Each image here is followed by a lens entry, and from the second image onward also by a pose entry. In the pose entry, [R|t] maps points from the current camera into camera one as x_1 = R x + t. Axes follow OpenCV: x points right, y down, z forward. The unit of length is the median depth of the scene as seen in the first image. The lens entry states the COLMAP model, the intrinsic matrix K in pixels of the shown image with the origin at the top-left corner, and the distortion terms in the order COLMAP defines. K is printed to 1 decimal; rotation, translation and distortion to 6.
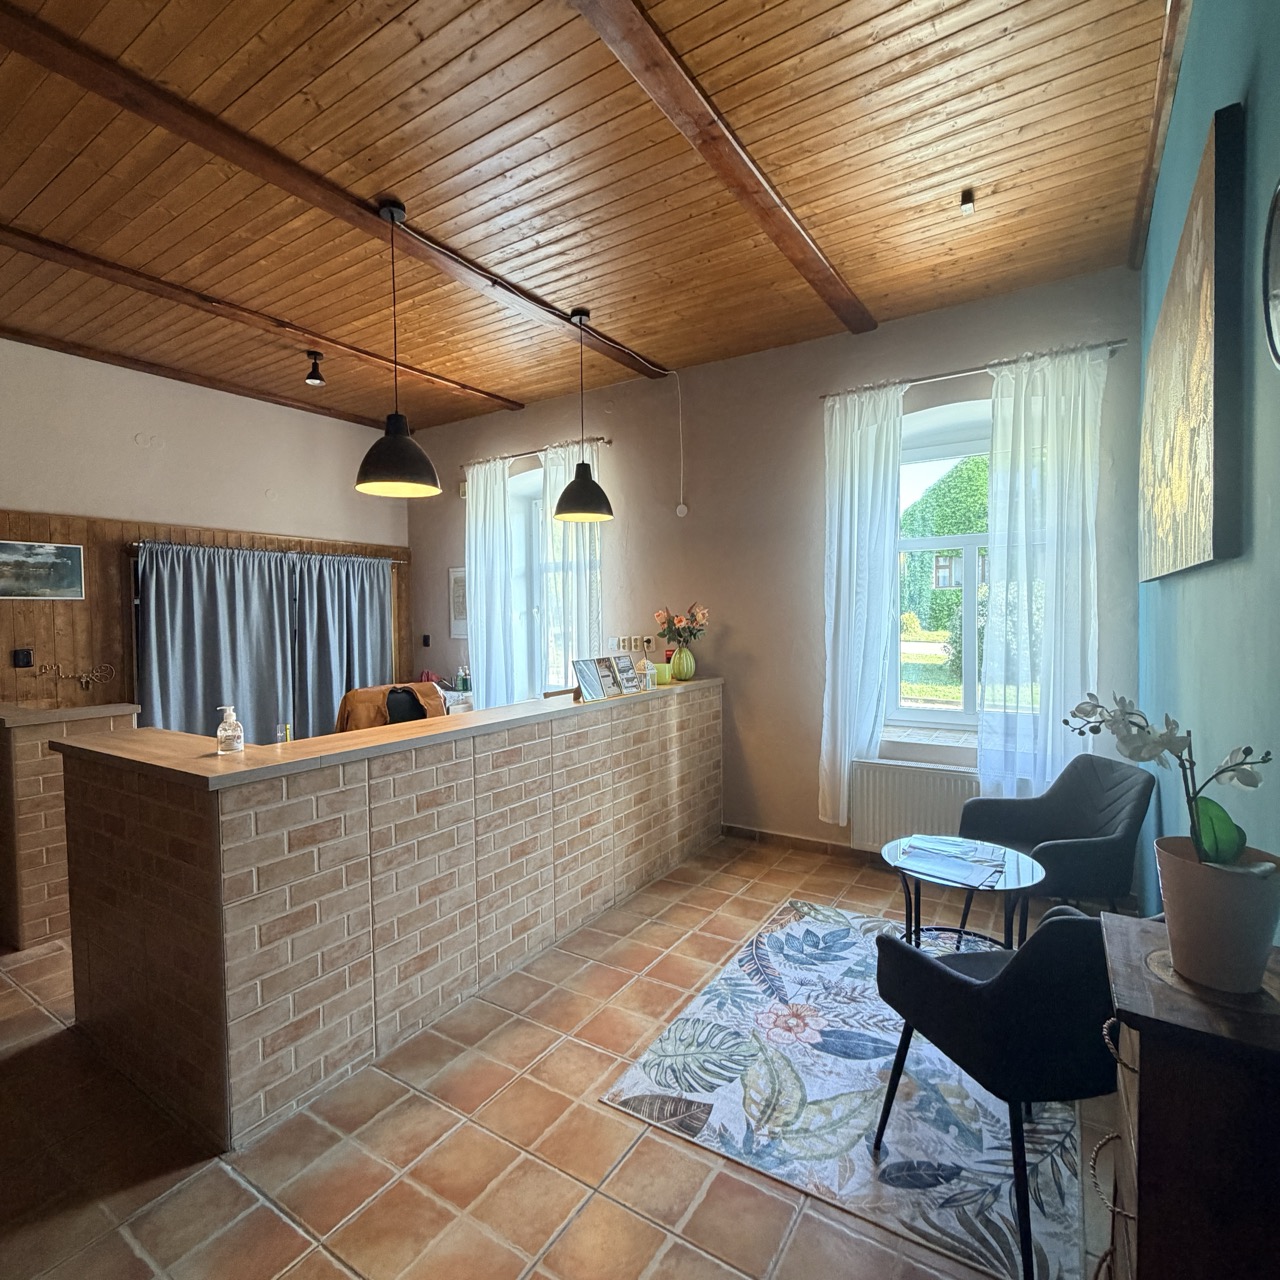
lens RADIAL K [[678.8, 0, 641.7], [0, 678.8, 638.9], [0, 0, 1]] dist [-0.000699, -0.000313]
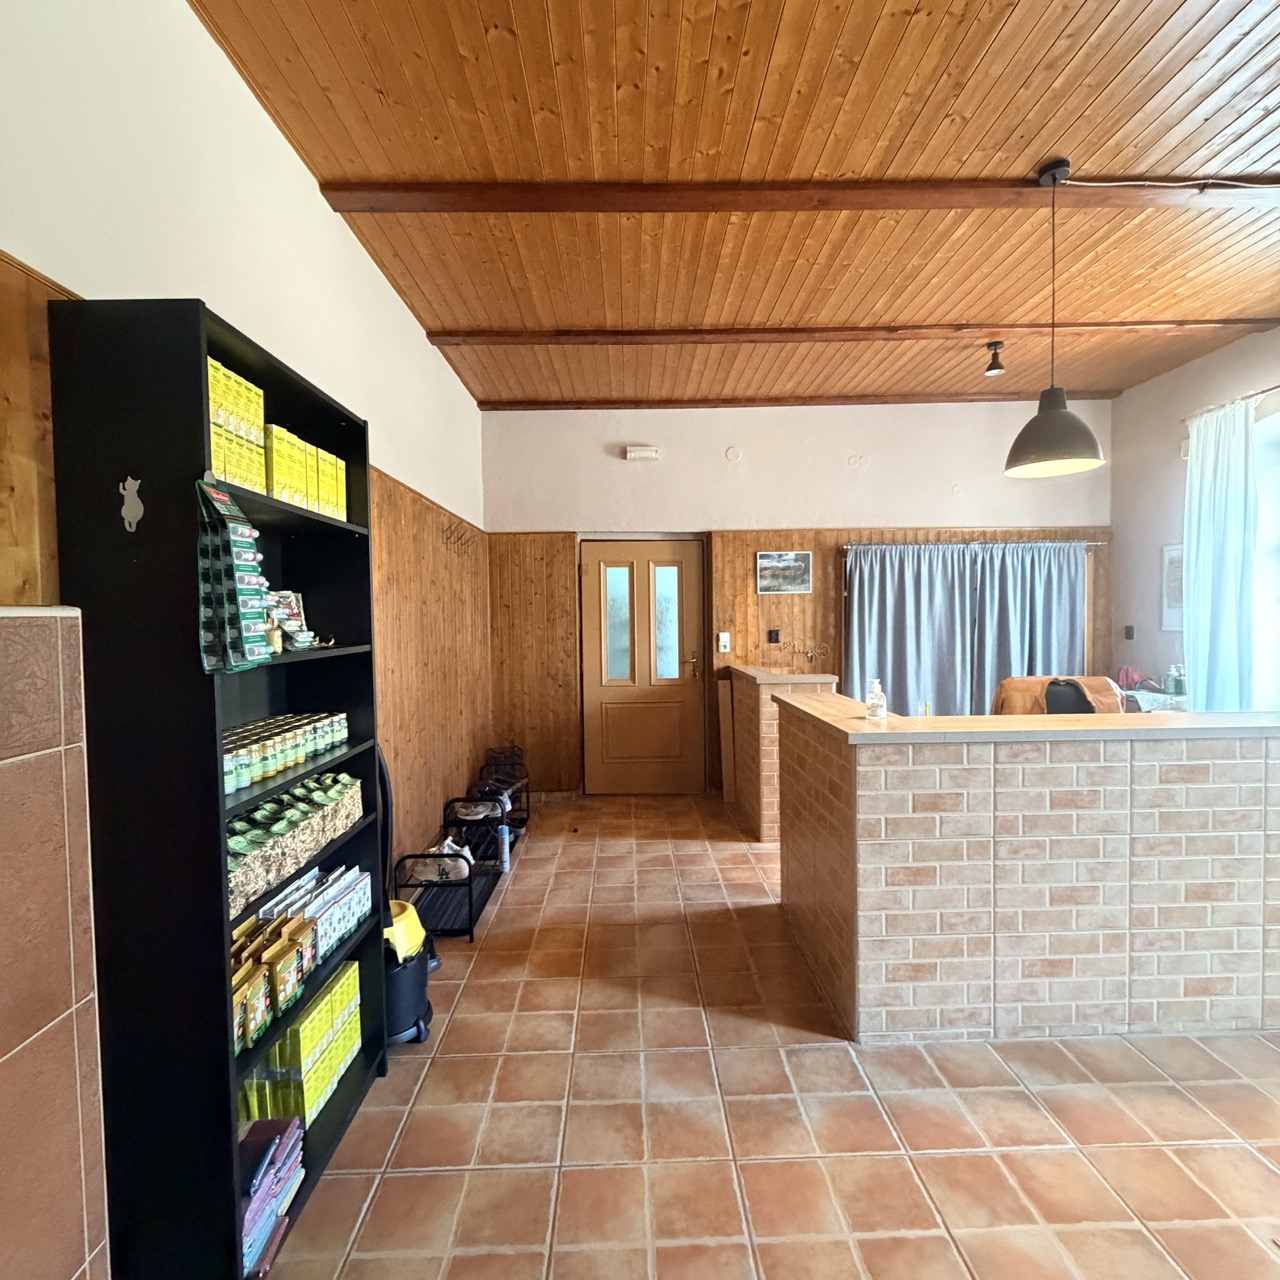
lens RADIAL K [[678.8, 0, 635.9], [0, 678.8, 640.6], [0, 0, 1]] dist [-0.000699, -0.000313]
pose [[0.558824, 0.035786, -0.828514, 0.113211], [-0.022638, 0.999354, 0.027896, 0.006937], [0.828977, 0.003167, 0.559274, -0.009108]]
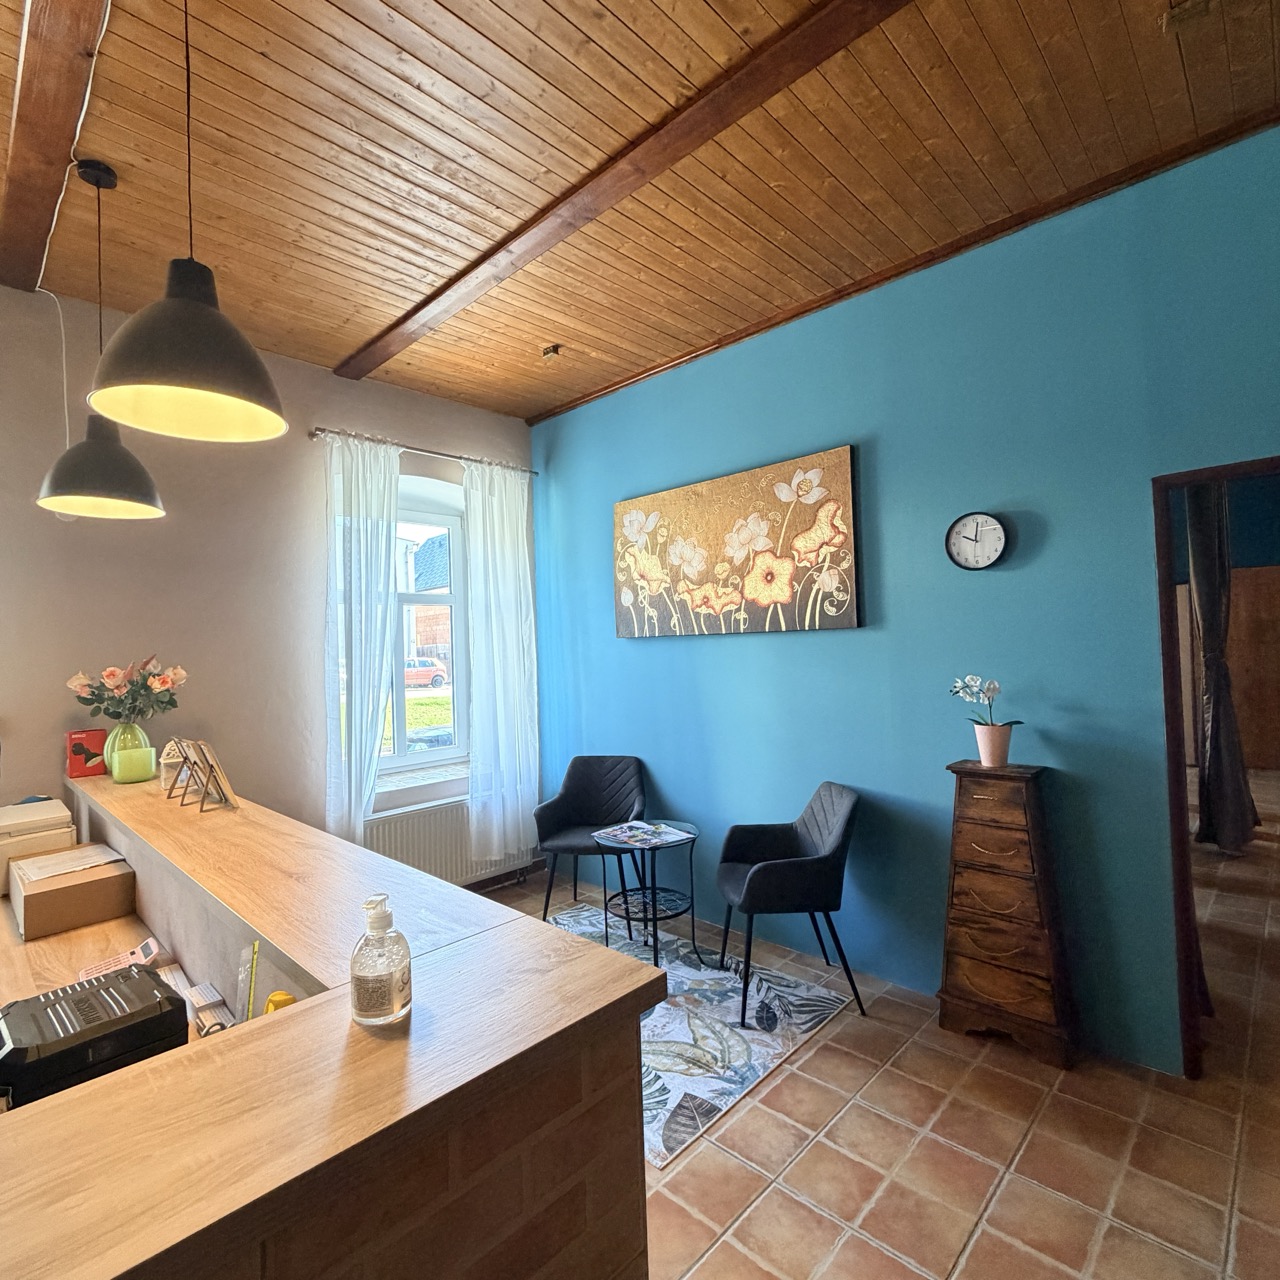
lens RADIAL K [[678.8, 0, 641.1], [0, 678.8, 638.2], [0, 0, 1]] dist [-0.000699, -0.000313]
pose [[0.195617, 0.021889, 0.980436, -0.904731], [0.066652, 0.997142, -0.035561, -0.024106], [-0.978413, 0.072305, 0.193599, 0.706608]]
